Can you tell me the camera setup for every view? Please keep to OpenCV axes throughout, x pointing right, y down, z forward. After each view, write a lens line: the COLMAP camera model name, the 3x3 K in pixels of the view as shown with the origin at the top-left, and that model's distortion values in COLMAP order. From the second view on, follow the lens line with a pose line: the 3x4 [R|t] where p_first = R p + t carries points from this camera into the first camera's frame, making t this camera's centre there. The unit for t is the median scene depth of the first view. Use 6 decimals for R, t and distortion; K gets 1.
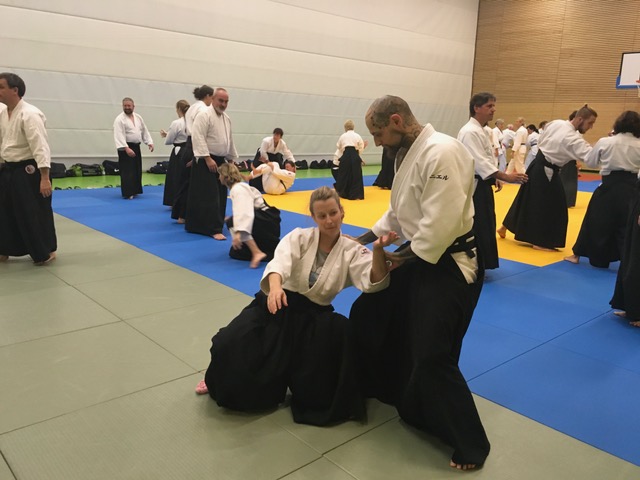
lens RADIAL K [[538.5, 0, 320.0], [0, 538.5, 240.0], [0, 0, 1]] dist [0.101674, -0.121566]
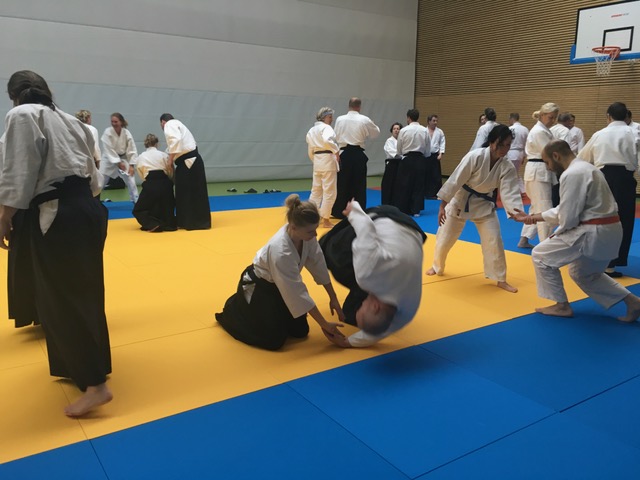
lens RADIAL K [[538.5, 0, 320.0], [0, 538.5, 240.0], [0, 0, 1]] dist [0.101674, -0.121566]
pose [[0.985918, 0.011098, -0.166859, 0.350761], [-0.013171, 0.999849, -0.011321, -0.054074], [0.166708, 0.013359, 0.985916, 0.301806]]
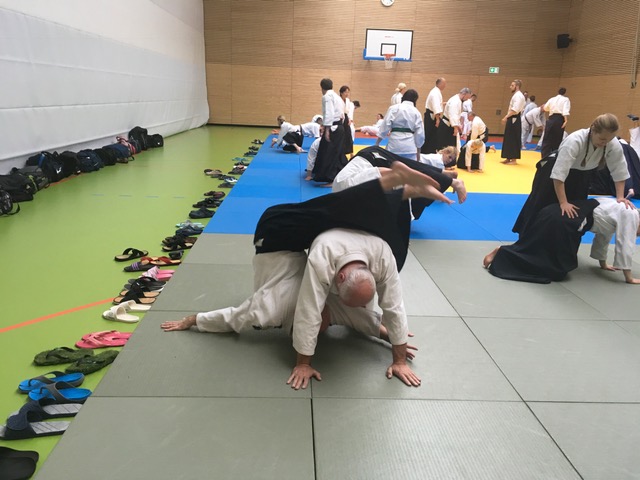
lens RADIAL K [[538.5, 0, 320.0], [0, 538.5, 240.0], [0, 0, 1]] dist [0.101674, -0.121566]
pose [[0.662181, -0.201288, 0.721803, -0.452846], [0.140226, 0.979517, 0.144513, -0.073366], [-0.736106, 0.005522, 0.676843, 0.264125]]
